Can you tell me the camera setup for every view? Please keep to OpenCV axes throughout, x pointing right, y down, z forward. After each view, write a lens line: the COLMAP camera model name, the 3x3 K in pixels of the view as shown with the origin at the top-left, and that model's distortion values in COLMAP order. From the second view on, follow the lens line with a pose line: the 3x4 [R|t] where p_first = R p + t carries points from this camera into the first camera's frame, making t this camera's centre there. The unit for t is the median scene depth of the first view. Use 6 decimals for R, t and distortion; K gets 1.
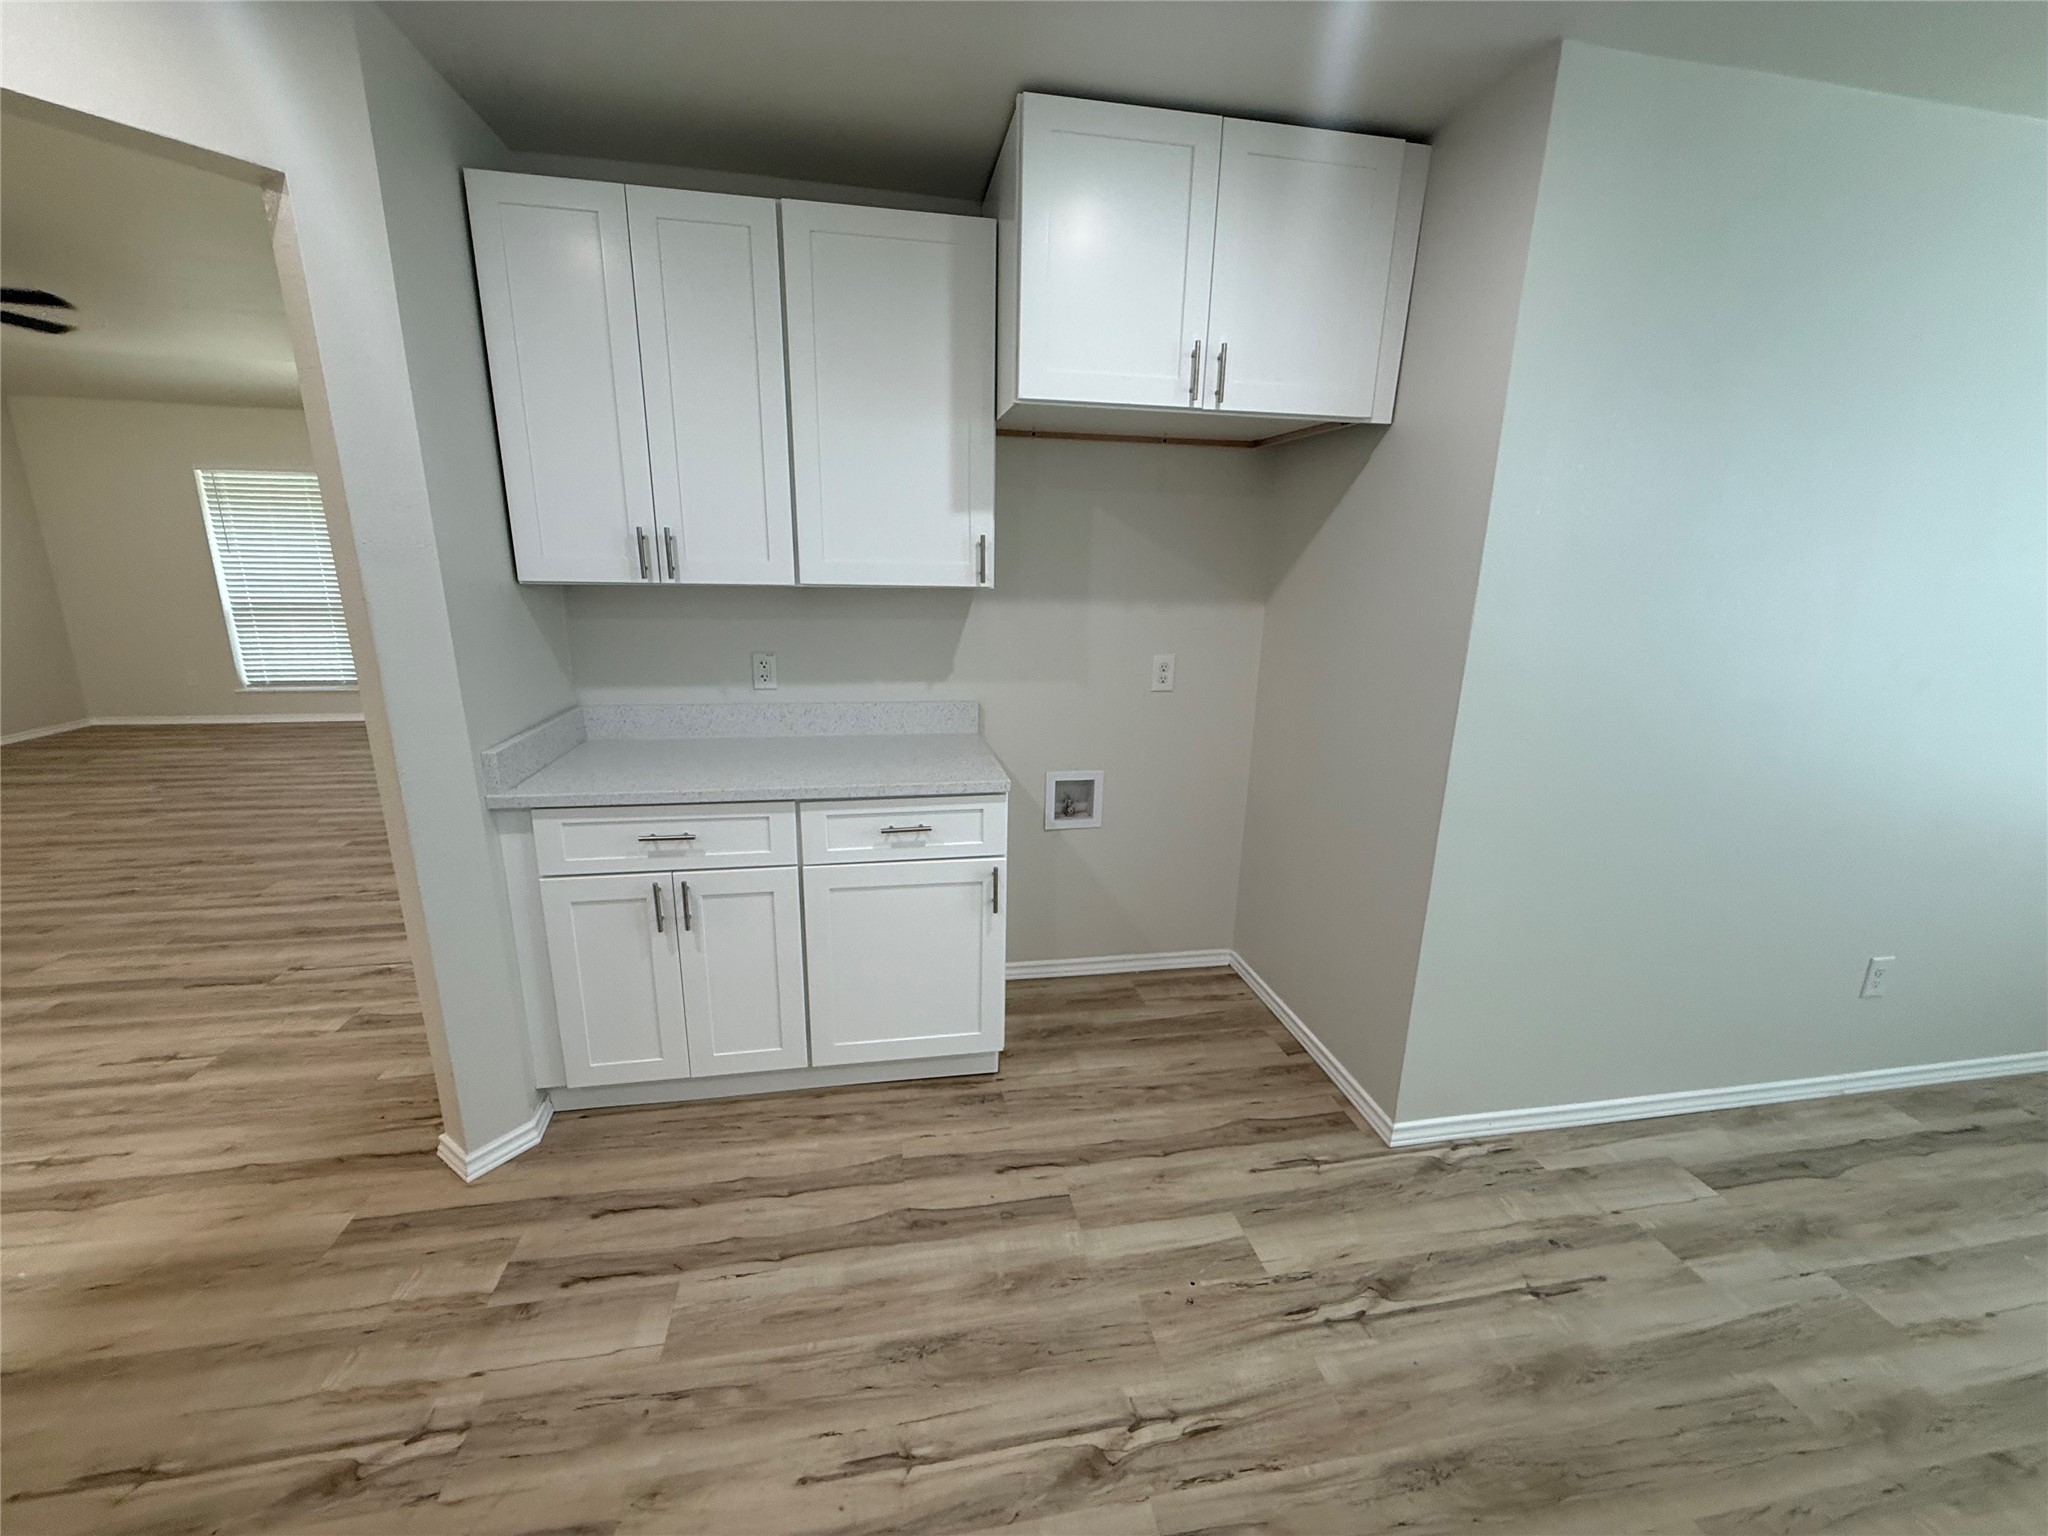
lens RADIAL K [[813.3, 0, 1024.0], [0, 813.3, 768.0], [0, 0, 1]] dist [-0.001245, 0.000169]
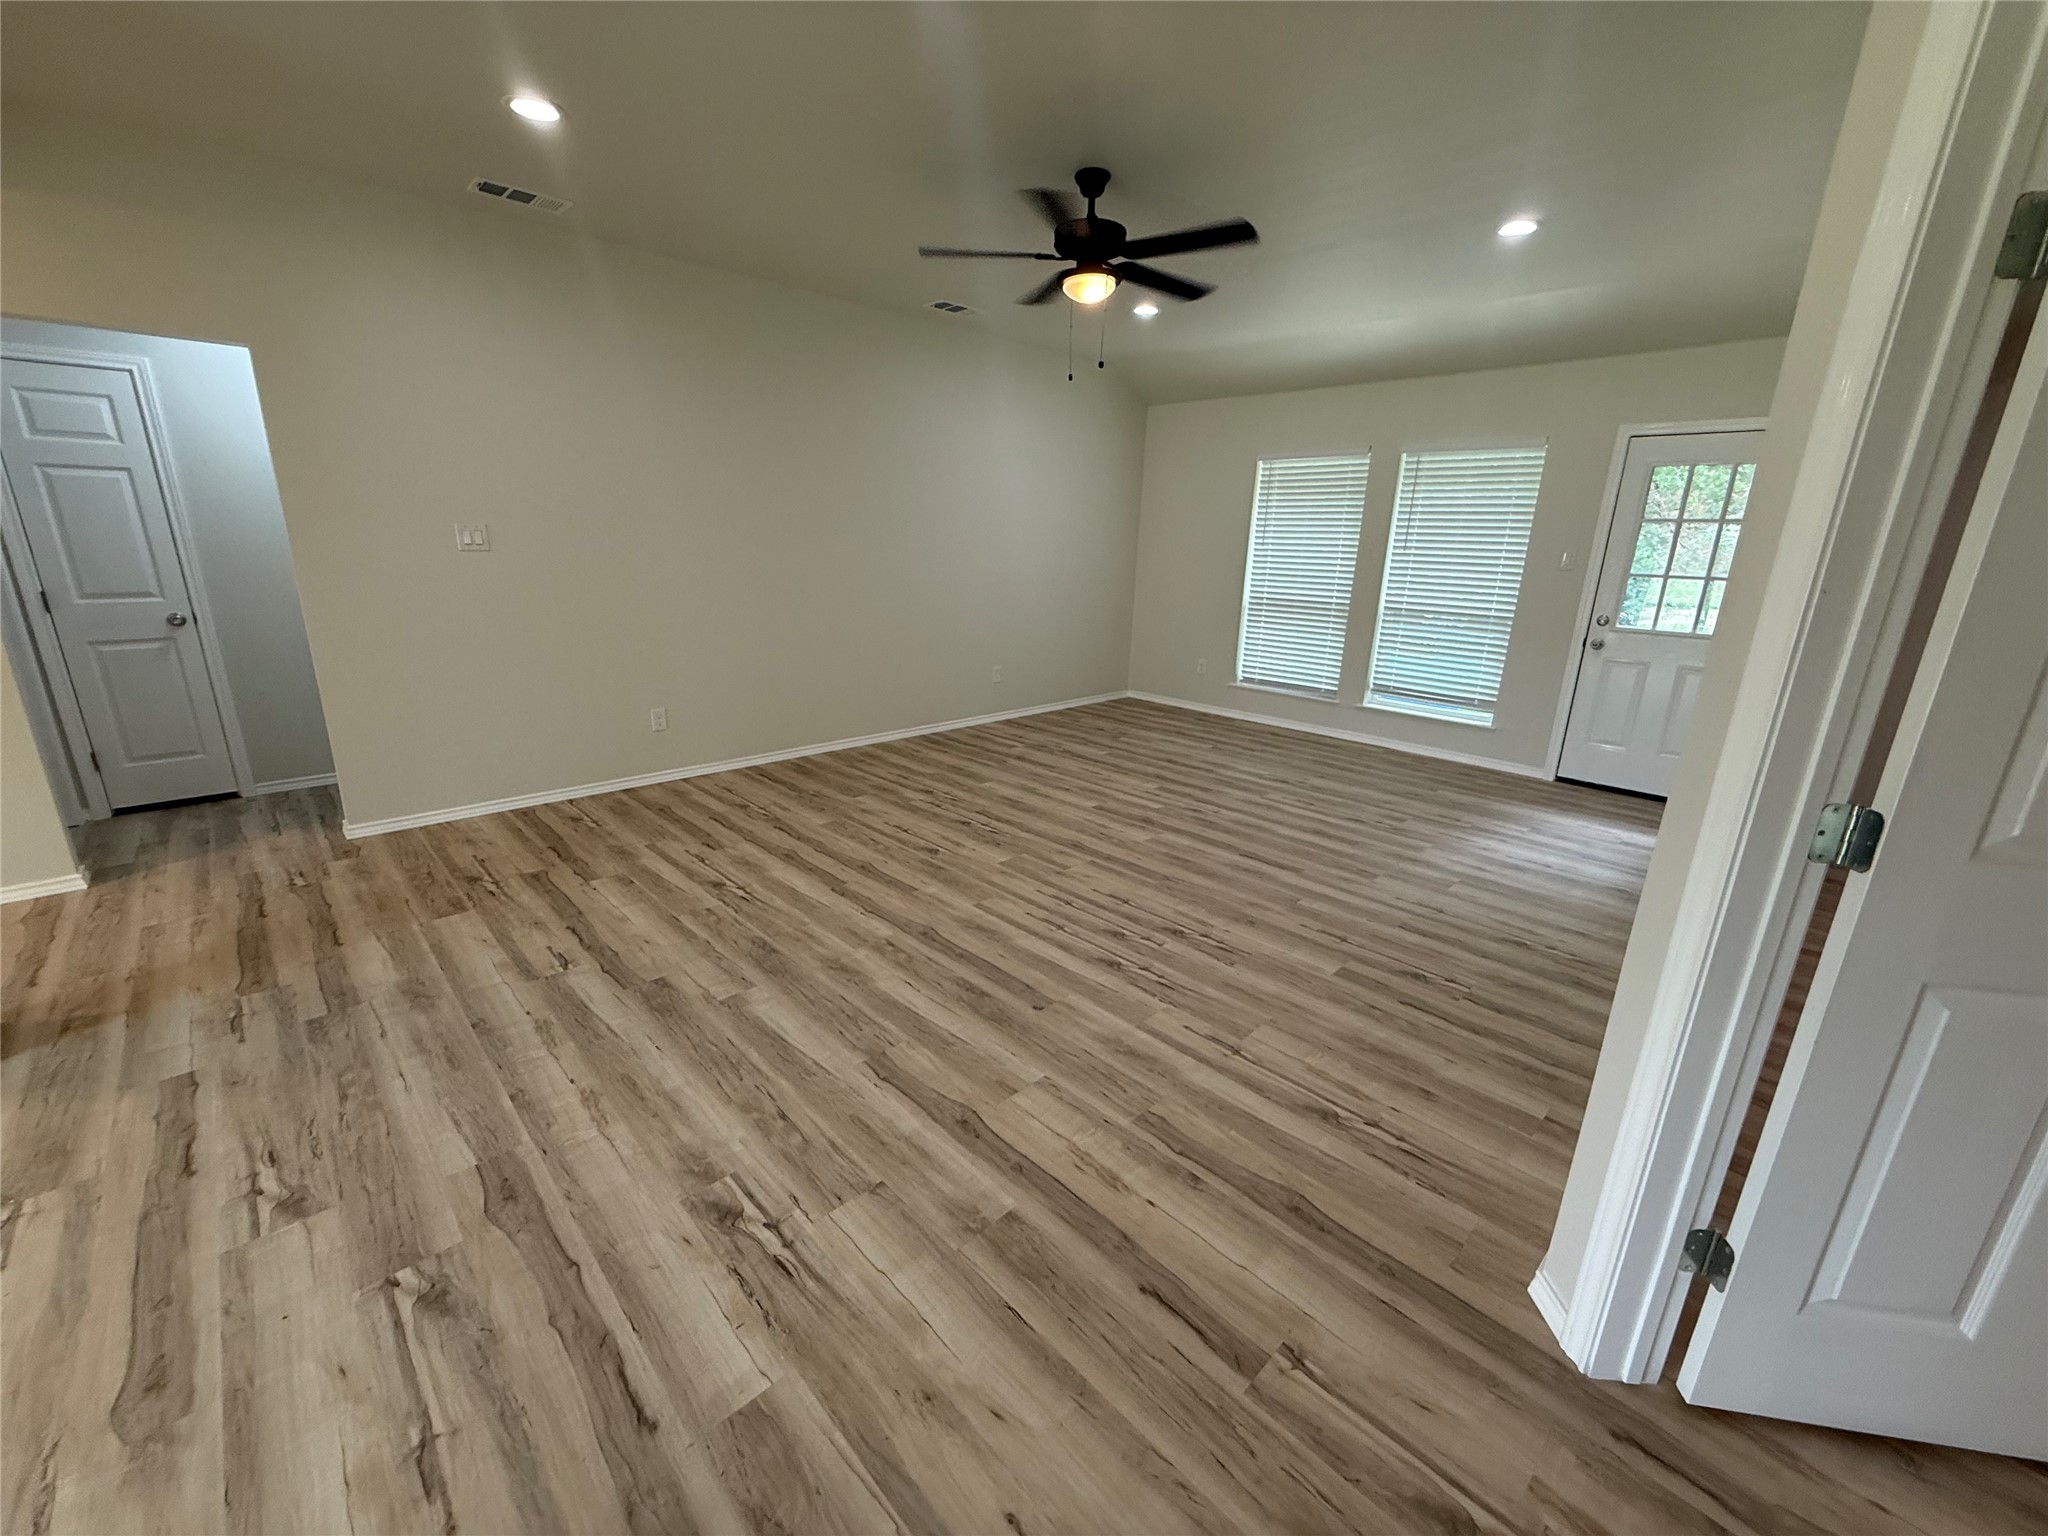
lens RADIAL K [[813.3, 0, 1024.0], [0, 813.3, 768.0], [0, 0, 1]] dist [-0.001245, 0.000169]
pose [[0.552156, 0.229716, -0.801470, -0.469936], [-0.229740, 0.965999, 0.118598, -0.091497], [0.801463, 0.118645, 0.586157, 0.368933]]
